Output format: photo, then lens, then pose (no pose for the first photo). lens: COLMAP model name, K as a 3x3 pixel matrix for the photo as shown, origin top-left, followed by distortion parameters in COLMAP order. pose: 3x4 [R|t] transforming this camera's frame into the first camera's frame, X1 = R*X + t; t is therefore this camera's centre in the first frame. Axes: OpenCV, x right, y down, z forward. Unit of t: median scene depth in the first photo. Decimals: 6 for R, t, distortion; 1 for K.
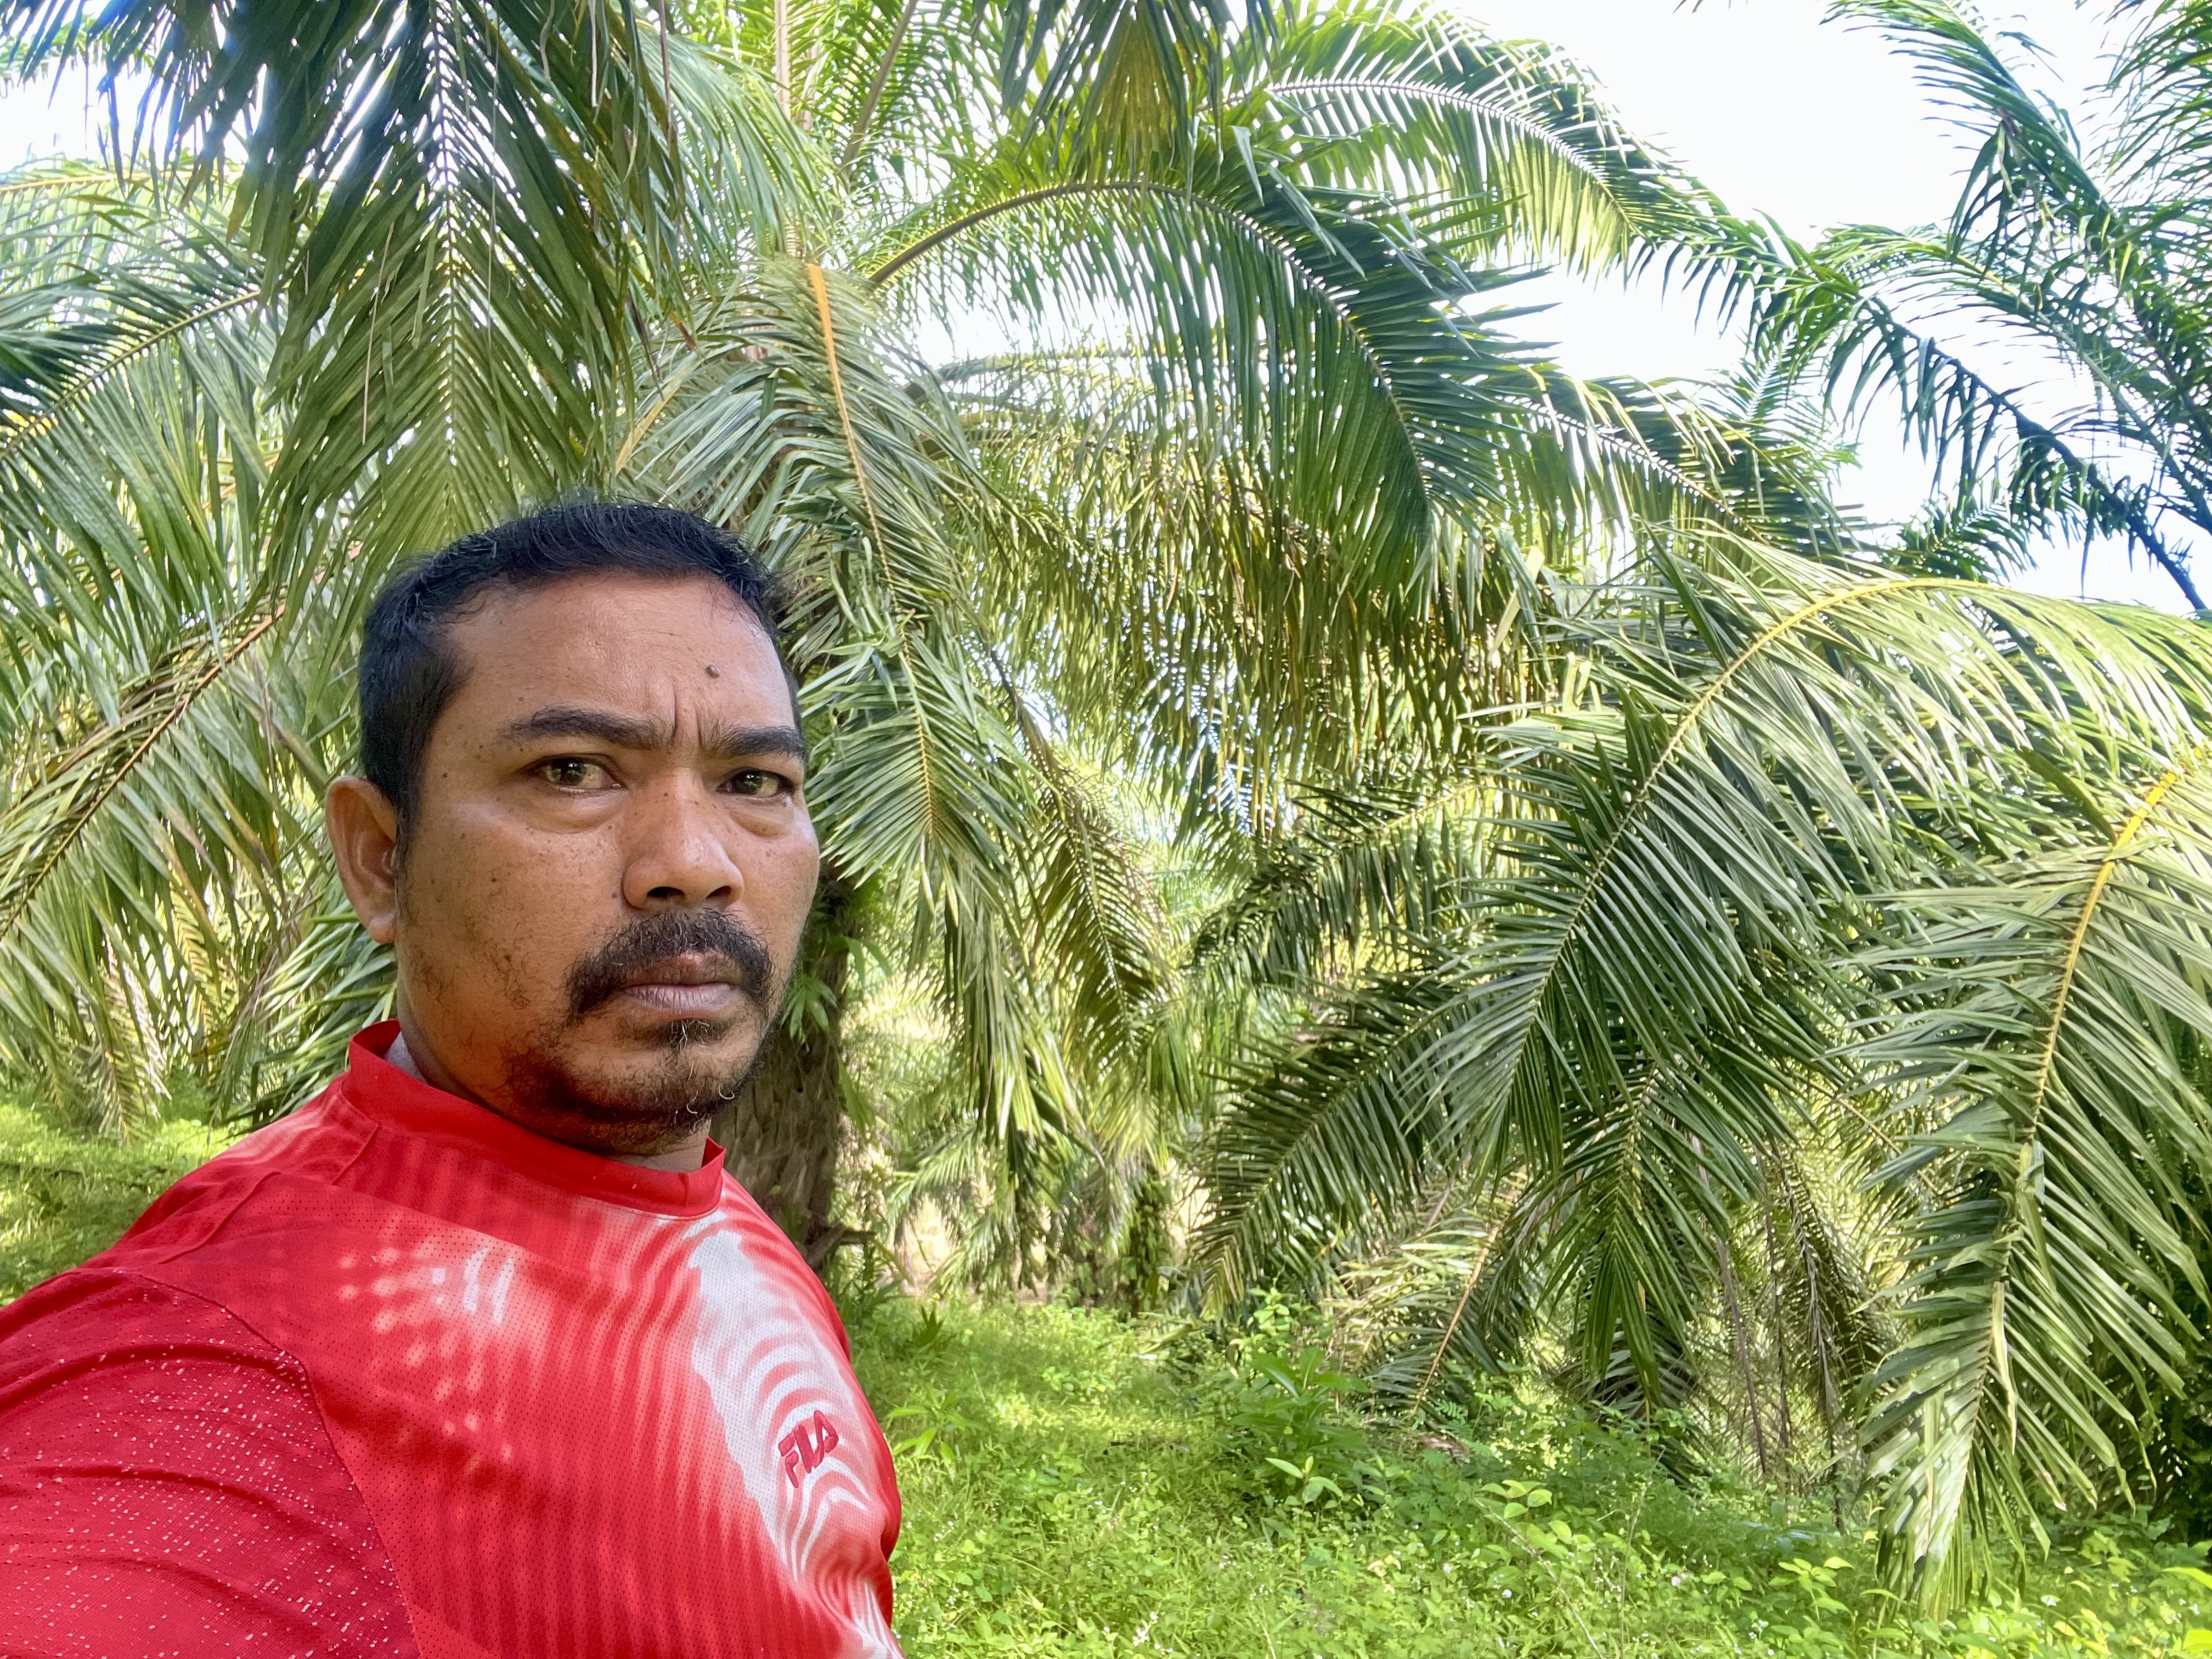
lens RADIAL K [[1481.3, 0, 1104.1], [0, 1481.3, 902.8], [0, 0, 1]] dist [0.033763, -0.003574]
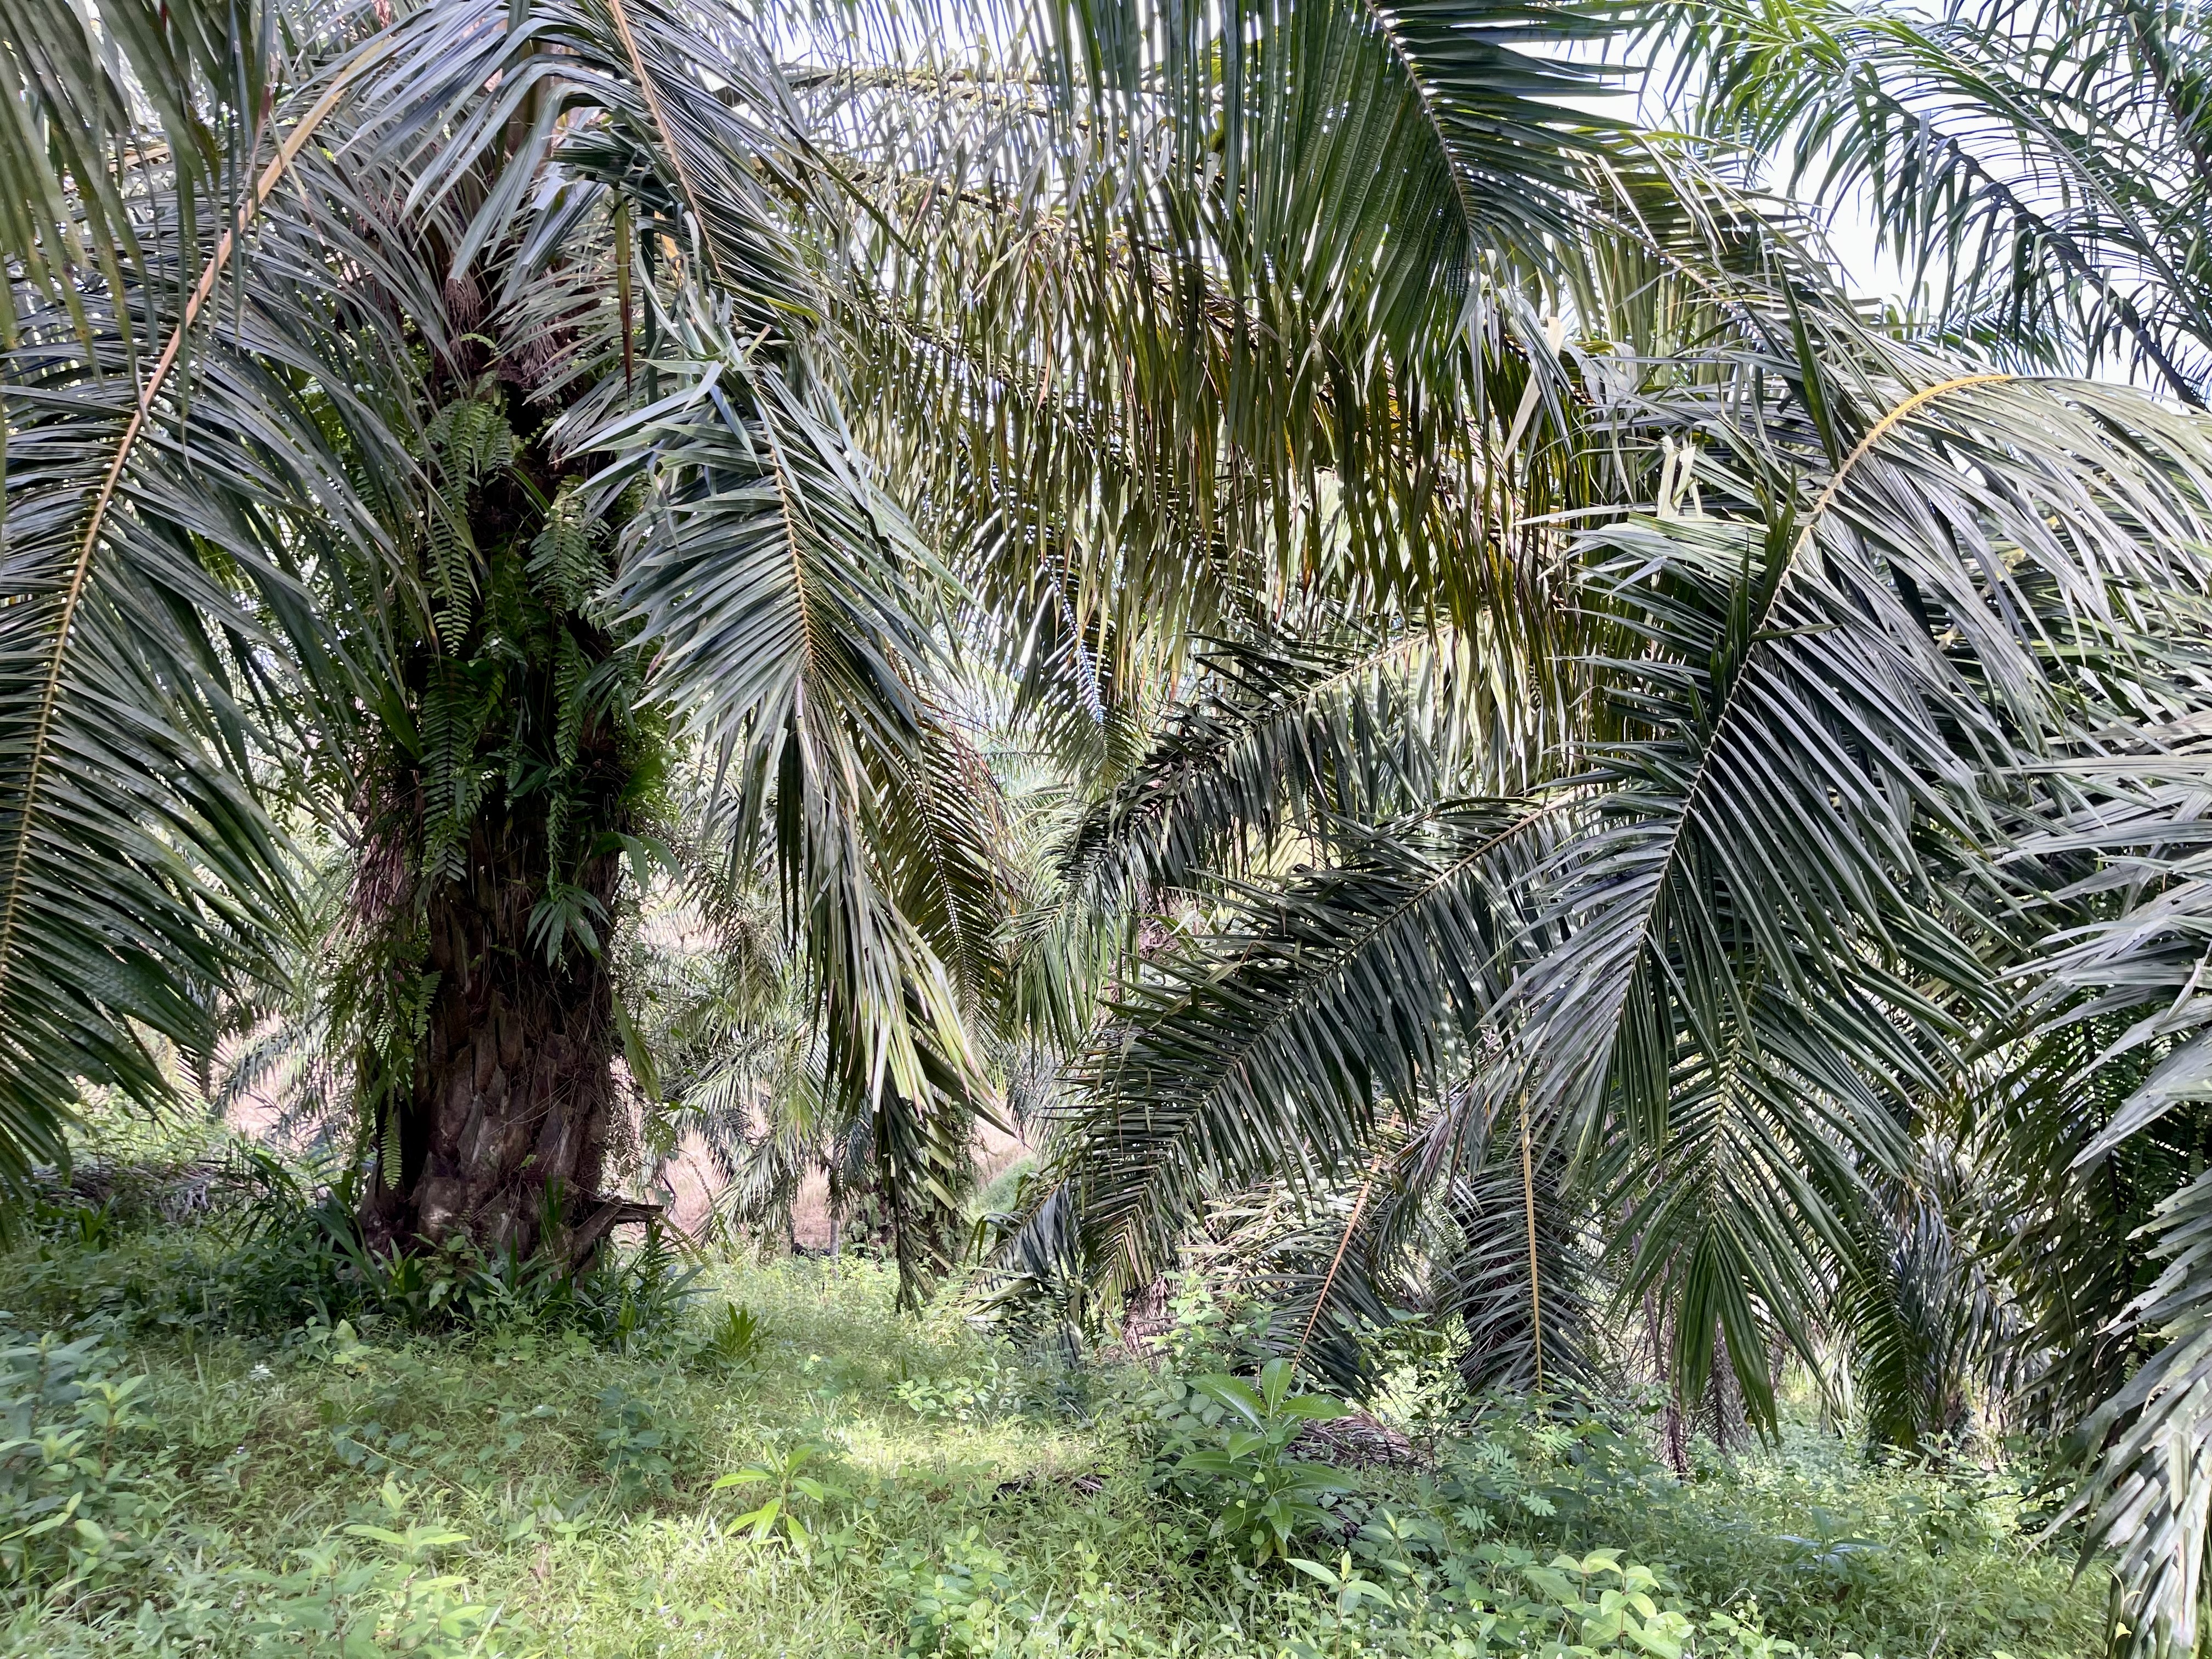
lens RADIAL K [[1607.0, 0, 1108.0], [0, 1607.0, 866.8], [0, 0, 1]] dist [0.033002, 0.002043]
pose [[0.989772, -0.012044, 0.142151, -0.045808], [0.005464, 0.998899, 0.046588, 0.003322], [-0.142555, -0.045335, 0.988748, 0.146227]]
